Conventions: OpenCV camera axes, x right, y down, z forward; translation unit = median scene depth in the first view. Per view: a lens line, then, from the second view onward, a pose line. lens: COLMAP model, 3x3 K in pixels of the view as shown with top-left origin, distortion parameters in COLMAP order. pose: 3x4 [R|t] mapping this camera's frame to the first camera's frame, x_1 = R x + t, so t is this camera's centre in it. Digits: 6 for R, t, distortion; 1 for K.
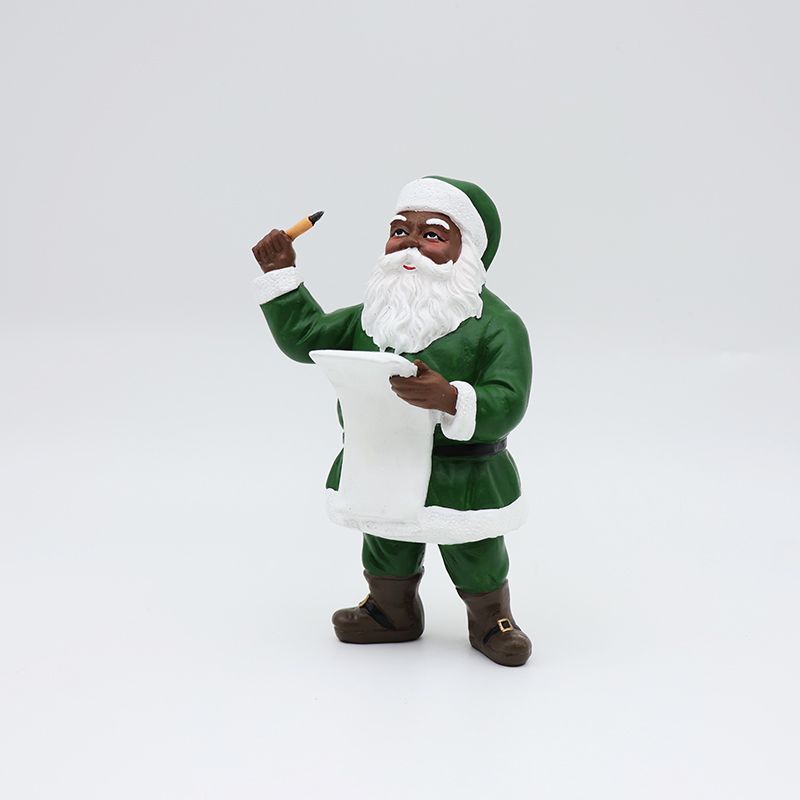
lens RADIAL K [[1606.5, 0, 400.0], [0, 1606.5, 400.0], [0, 0, 1]] dist [-0.254876, -0.050724]
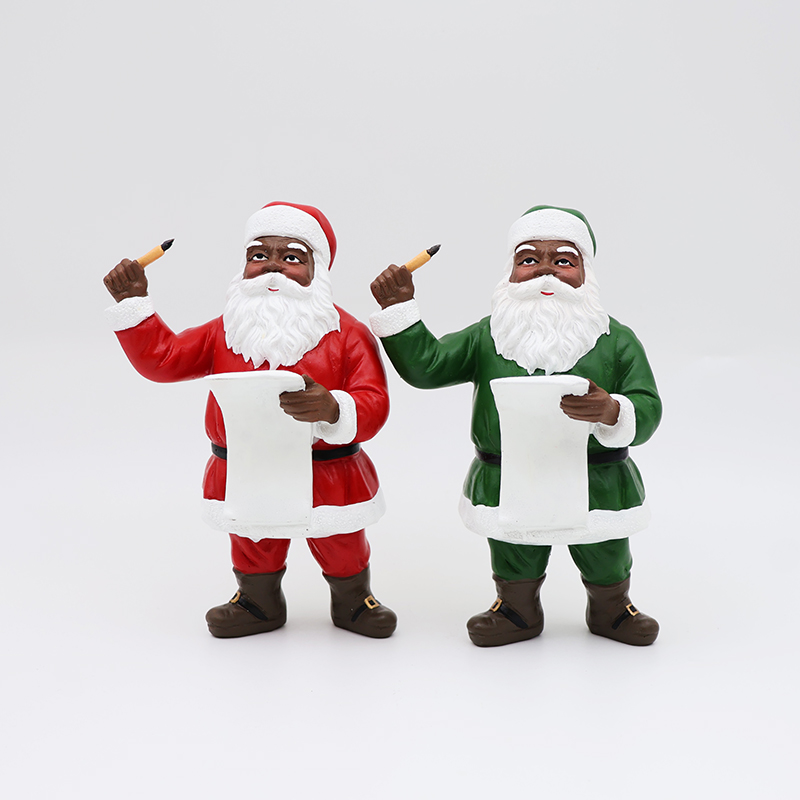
lens RADIAL K [[1367.4, 0, 400.2], [0, 1367.4, 442.2], [0, 0, 1]] dist [0.131570, 0.029141]
pose [[0.937780, -0.097803, 0.333170, -0.241549], [0.083541, 0.994878, 0.056905, -0.026078], [-0.337029, -0.025531, 0.941148, 0.096147]]
